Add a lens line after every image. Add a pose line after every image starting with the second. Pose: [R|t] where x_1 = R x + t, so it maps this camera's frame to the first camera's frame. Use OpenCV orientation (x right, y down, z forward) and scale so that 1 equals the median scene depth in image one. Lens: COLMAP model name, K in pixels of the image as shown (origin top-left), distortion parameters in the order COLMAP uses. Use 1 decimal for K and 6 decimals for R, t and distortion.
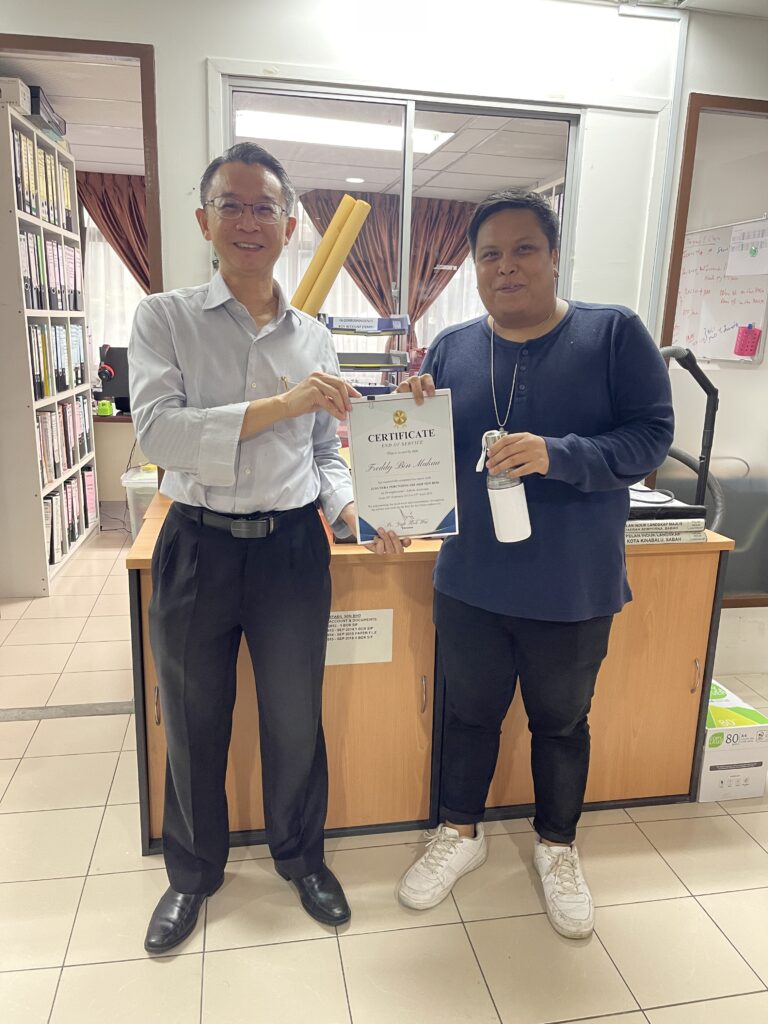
lens RADIAL K [[771.3, 0, 381.0], [0, 771.3, 516.9], [0, 0, 1]] dist [0.065765, -0.094437]
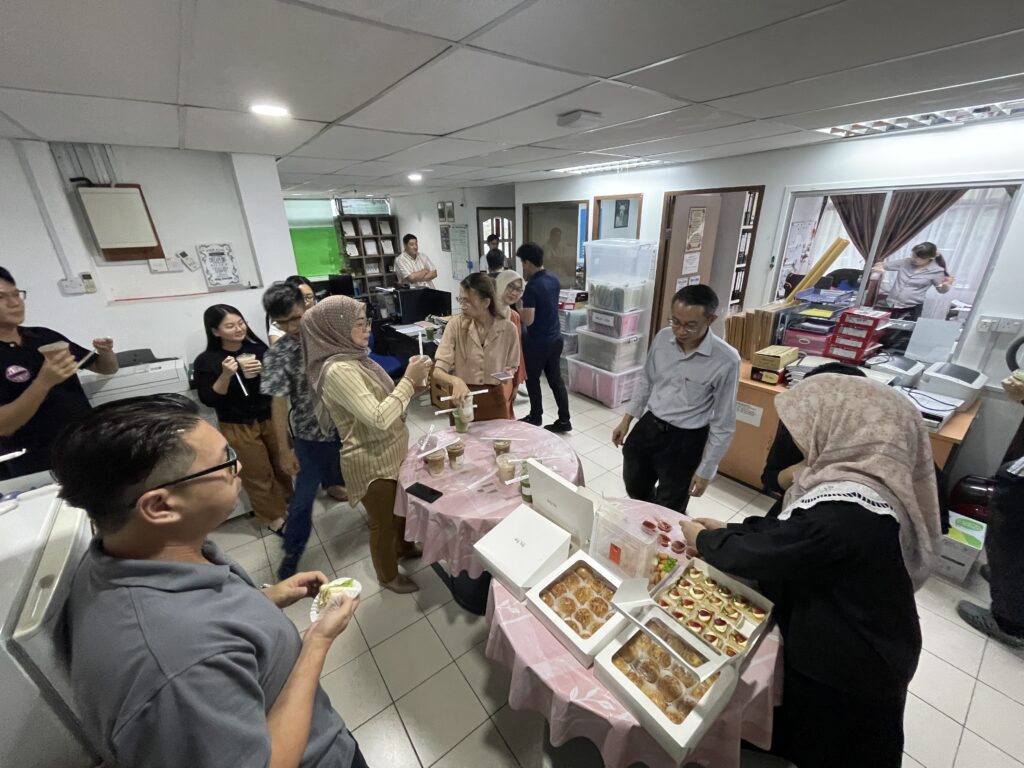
lens RADIAL K [[407.6, 0, 514.3], [0, 407.6, 387.1], [0, 0, 1]] dist [-0.003593, 0.000791]
pose [[0.456125, 0.303598, -0.836527, 0.634209], [-0.180733, 0.952020, 0.246967, -0.118507], [0.871370, 0.038541, 0.489111, -0.378652]]
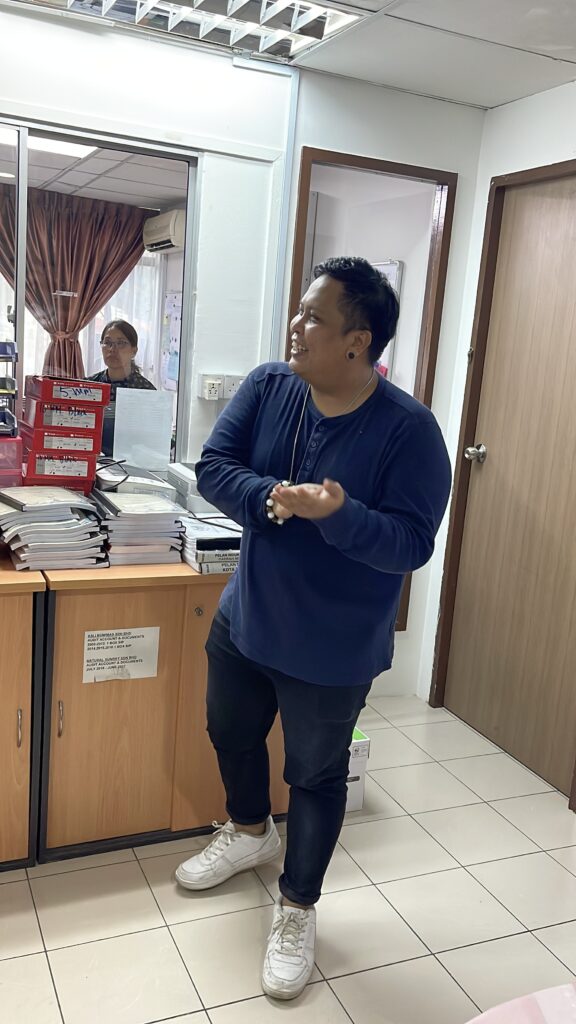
lens RADIAL K [[882.8, 0, 285.3], [0, 882.8, 510.5], [0, 0, 1]] dist [0.056323, -0.065844]
pose [[0.972142, 0.004965, 0.234340, 0.096742], [0.004133, 0.999257, -0.038318, -0.002692], [-0.234356, 0.038219, 0.971399, -0.156457]]
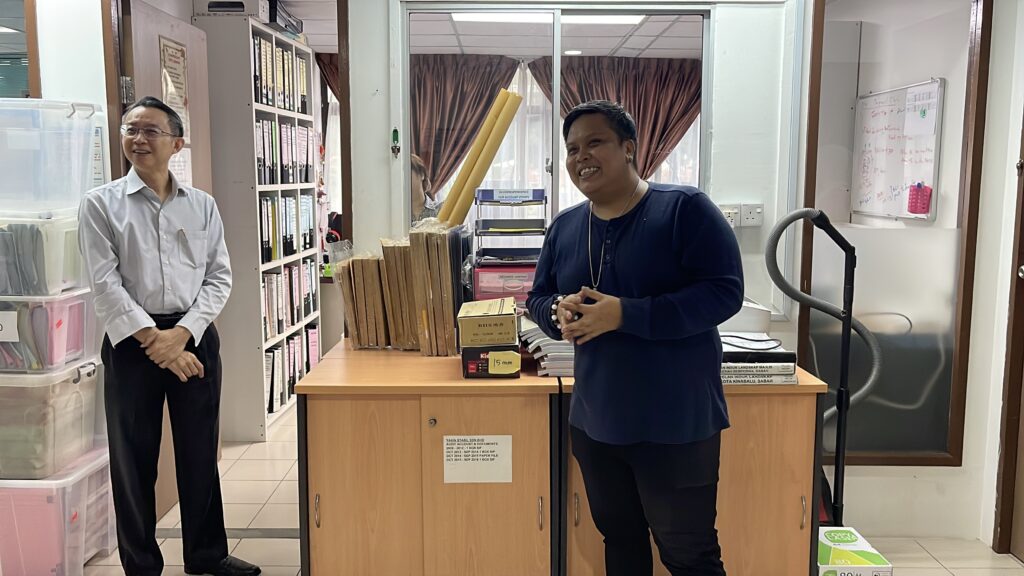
lens RADIAL K [[882.8, 0, 506.7], [0, 882.8, 283.5], [0, 0, 1]] dist [0.056323, -0.065844]
pose [[0.983325, -0.004353, -0.181807, 0.201608], [-0.018227, 0.992320, -0.122343, 0.043671], [0.180944, 0.123617, 0.975694, -0.271070]]
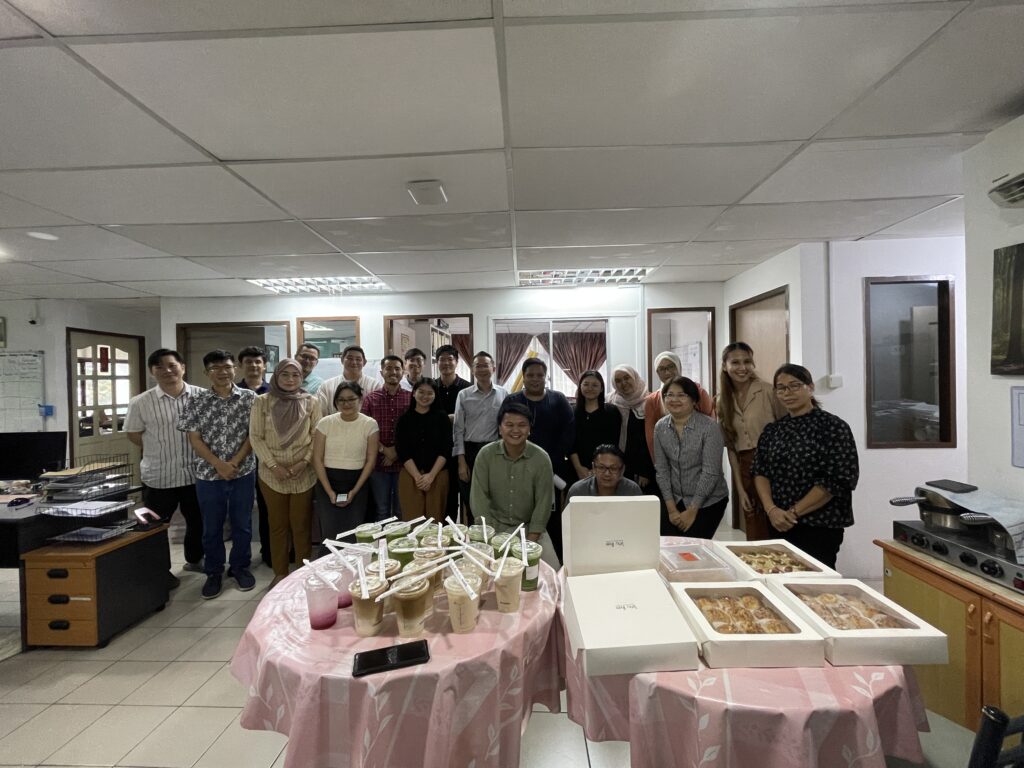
lens RADIAL K [[407.6, 0, 510.9], [0, 407.6, 387.8], [0, 0, 1]] dist [-0.003593, 0.000791]
pose [[0.975920, -0.044582, -0.213526, 0.216610], [-0.005493, 0.973558, -0.228375, 0.108480], [0.218061, 0.224049, 0.949869, -0.535322]]
